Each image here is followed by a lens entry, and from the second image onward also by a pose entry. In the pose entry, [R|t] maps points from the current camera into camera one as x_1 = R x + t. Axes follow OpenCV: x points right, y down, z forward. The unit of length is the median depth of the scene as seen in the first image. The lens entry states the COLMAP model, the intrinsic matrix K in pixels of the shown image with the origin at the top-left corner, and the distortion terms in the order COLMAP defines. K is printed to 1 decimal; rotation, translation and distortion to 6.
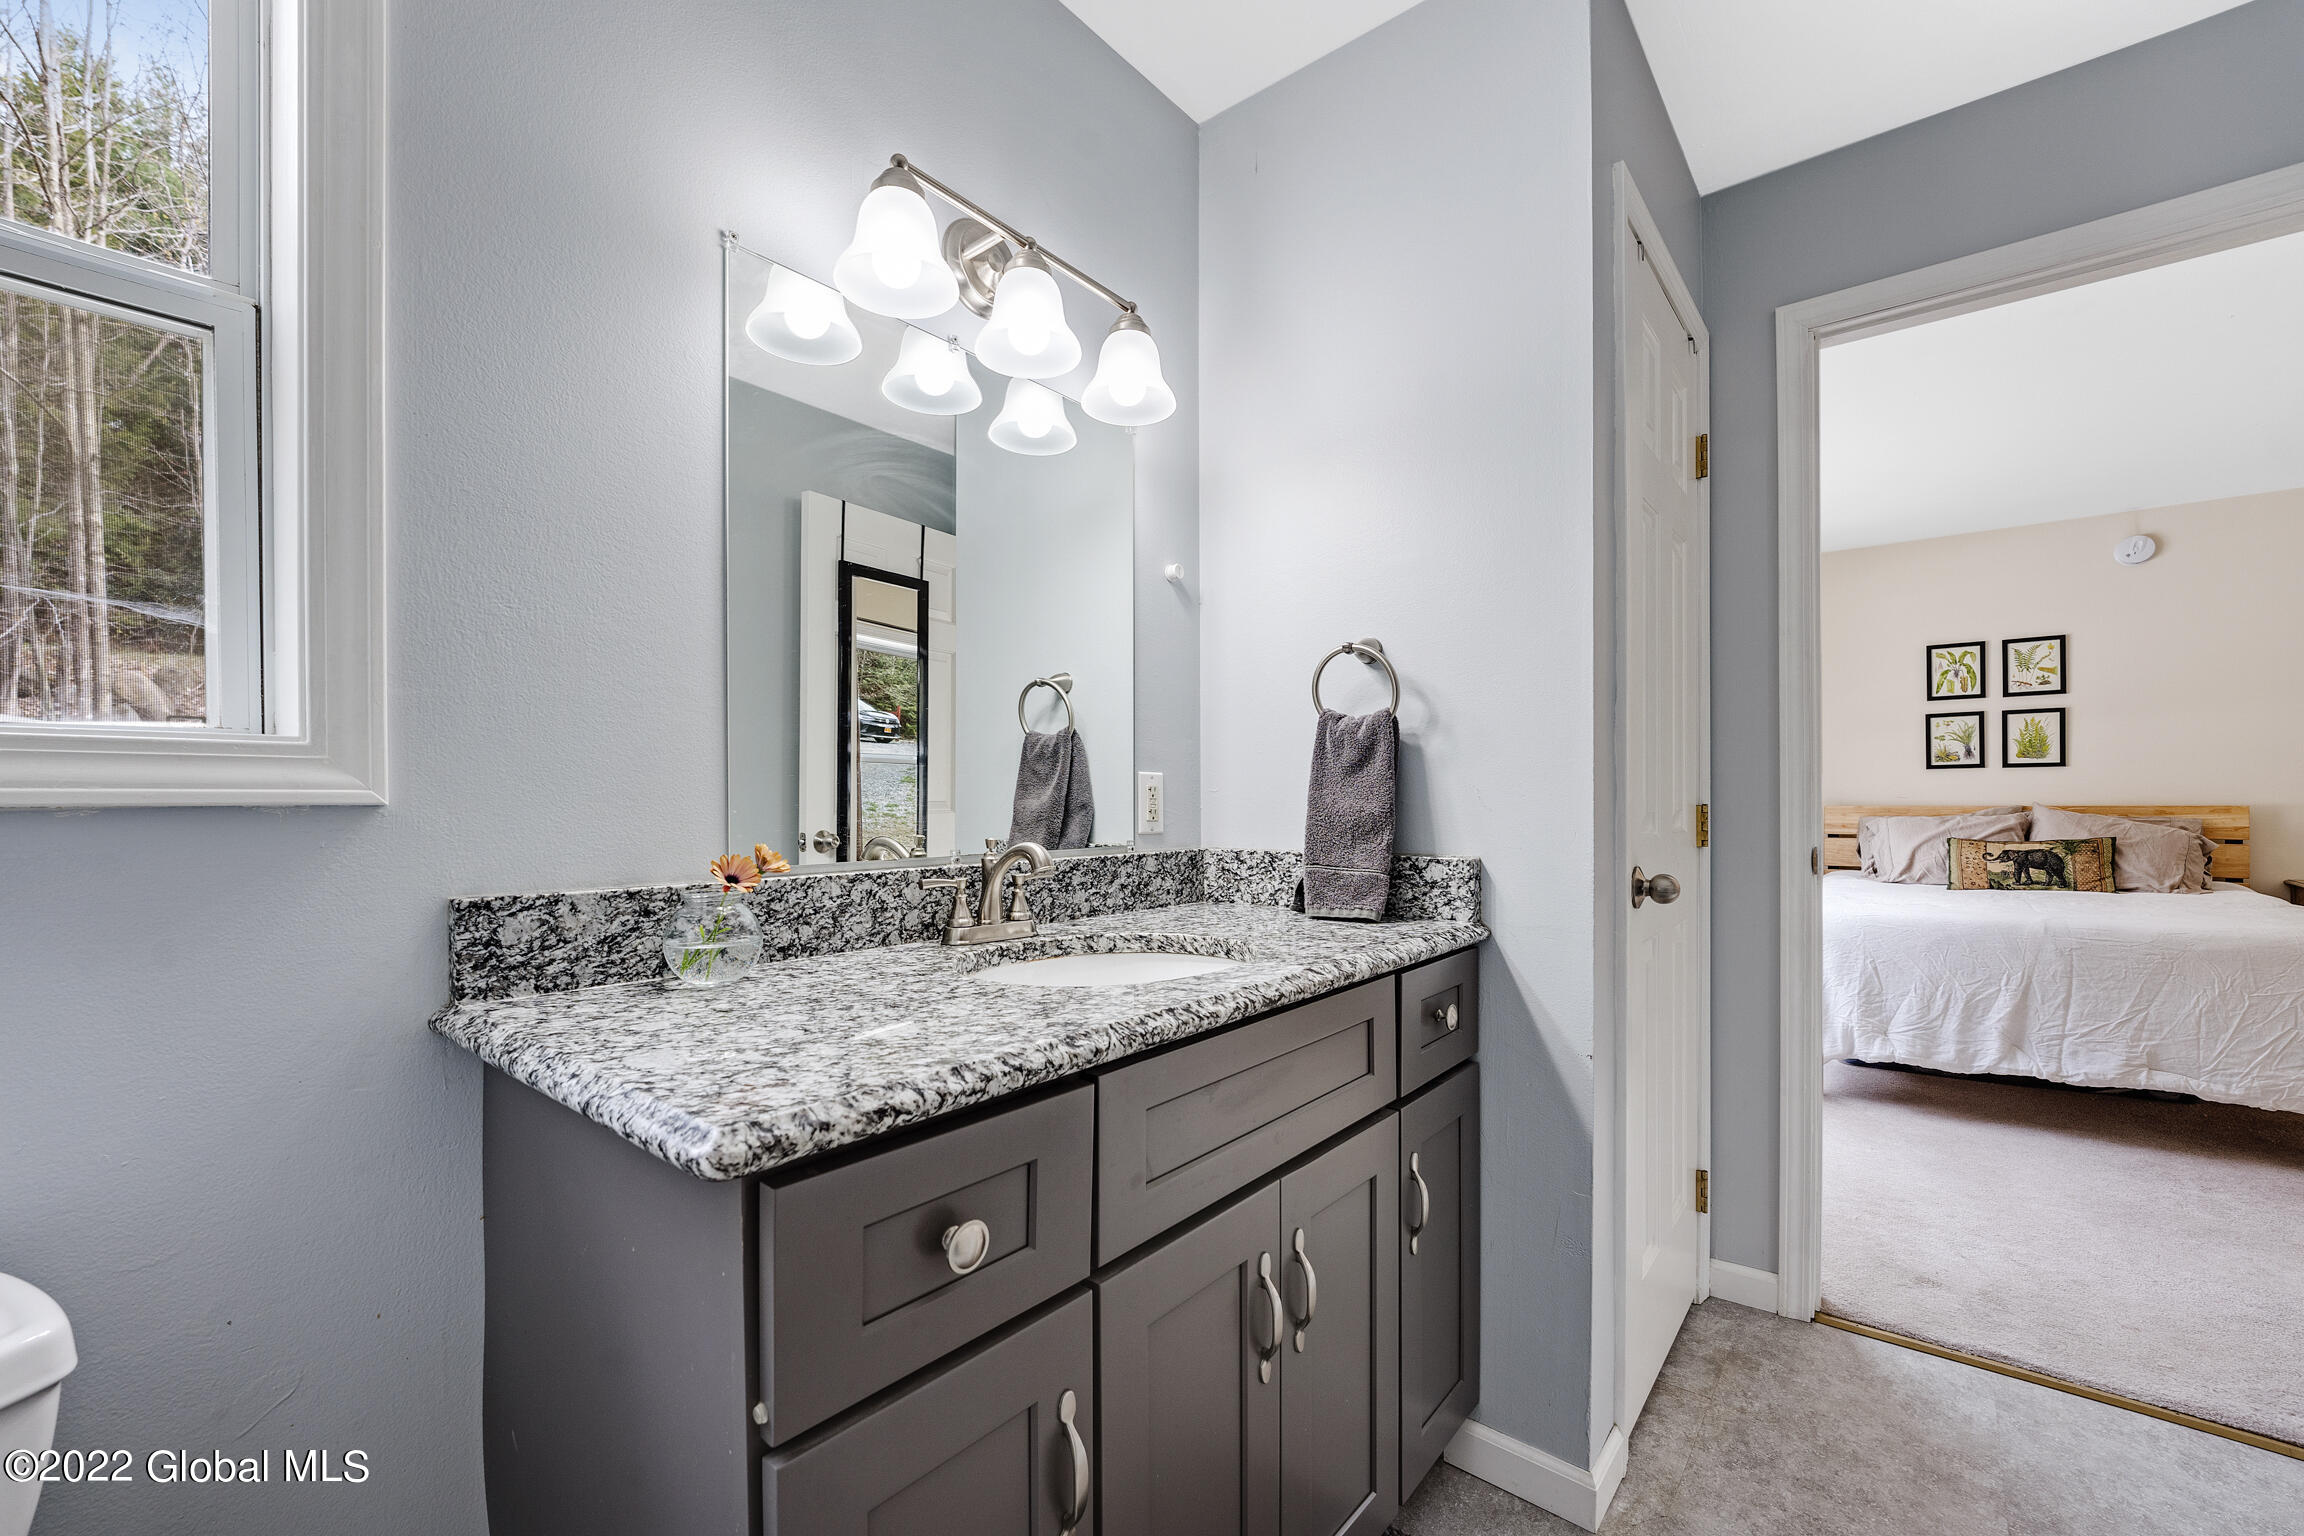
lens RADIAL K [[941.7, 0, 1155.5], [0, 941.7, 787.5], [0, 0, 1]] dist [-0.011659, -0.001228]
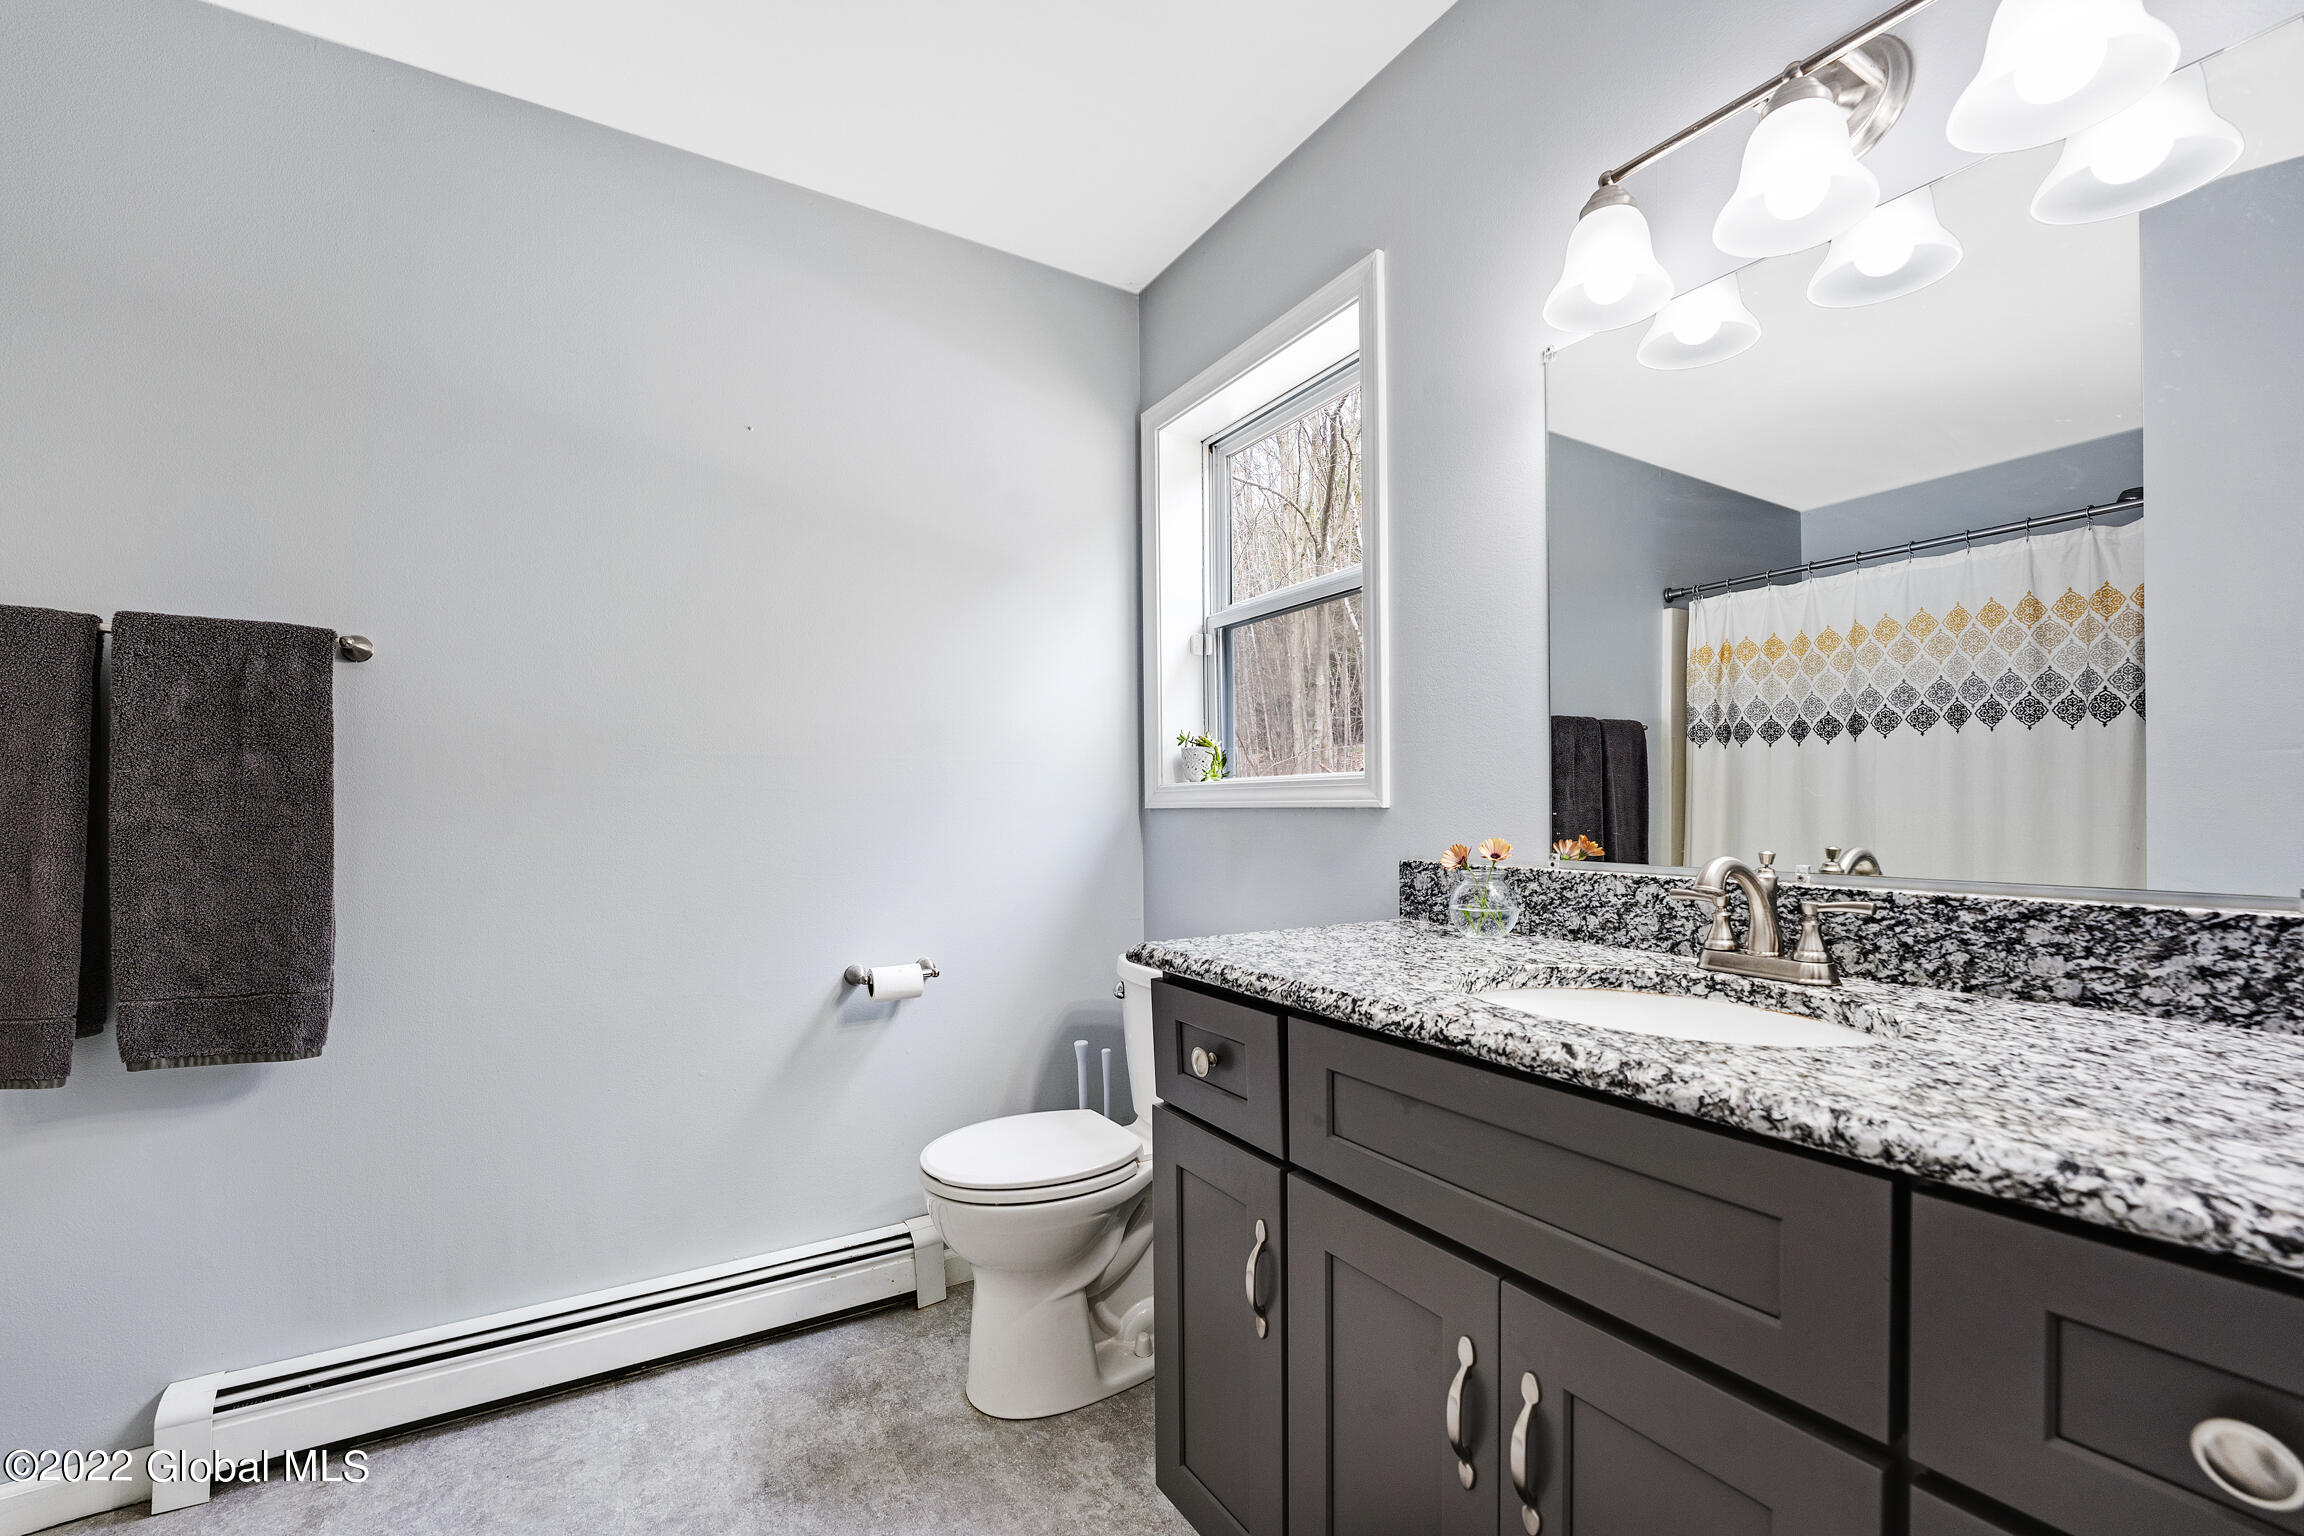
lens RADIAL K [[941.7, 0, 1156.1], [0, 941.7, 793.0], [0, 0, 1]] dist [-0.011659, -0.001228]
pose [[-0.310794, -0.007565, -0.950447, 0.837401], [0.018195, 0.999738, -0.013907, 0.005379], [0.950303, -0.021616, -0.310575, 0.826999]]
